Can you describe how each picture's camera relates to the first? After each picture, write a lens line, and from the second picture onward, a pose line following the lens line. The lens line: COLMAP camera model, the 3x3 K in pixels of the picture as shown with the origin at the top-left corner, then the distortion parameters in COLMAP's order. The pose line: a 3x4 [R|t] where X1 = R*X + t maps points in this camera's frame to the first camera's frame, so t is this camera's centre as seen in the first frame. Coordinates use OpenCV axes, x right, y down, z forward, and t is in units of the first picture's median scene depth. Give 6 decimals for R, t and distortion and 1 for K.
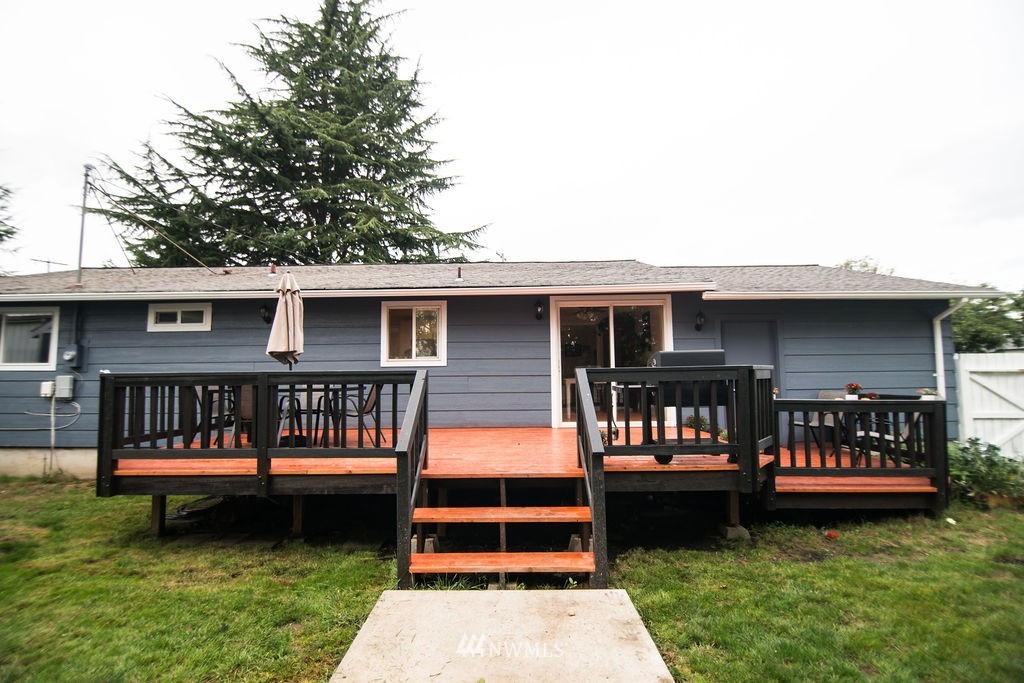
lens RADIAL K [[463.7, 0, 512.0], [0, 463.7, 341.5], [0, 0, 1]] dist [-0.023071, -0.000279]
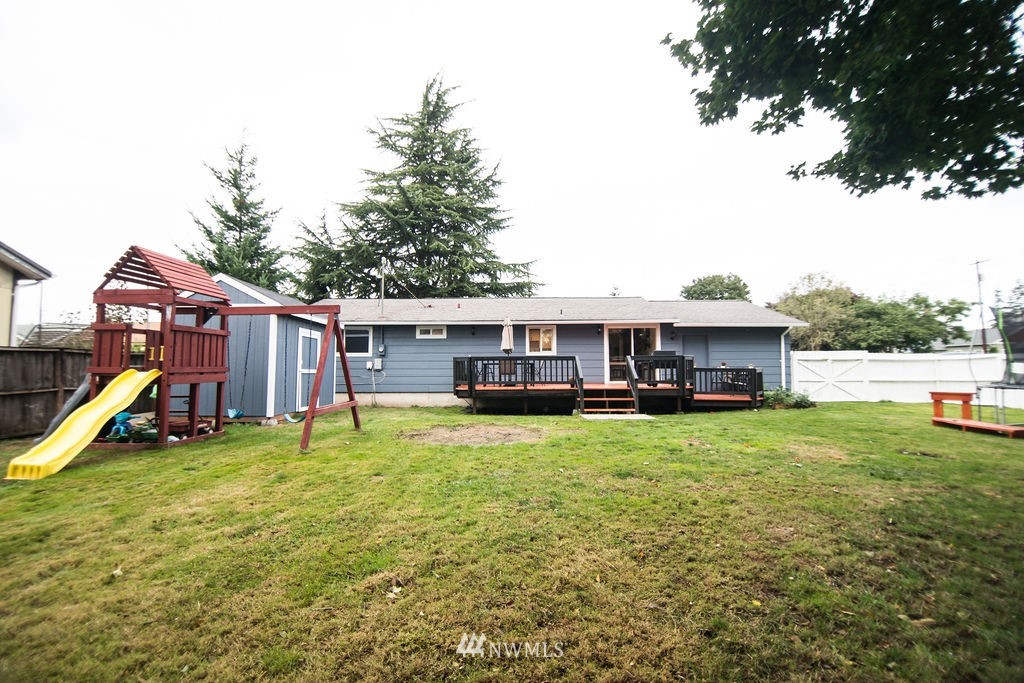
lens RADIAL K [[463.7, 0, 512.0], [0, 463.7, 341.5], [0, 0, 1]] dist [-0.023071, -0.000279]
pose [[0.999930, 0.006788, 0.009703, -0.375229], [-0.006944, 0.999845, 0.016205, -0.046014], [-0.009592, -0.016271, 0.999822, -1.180614]]
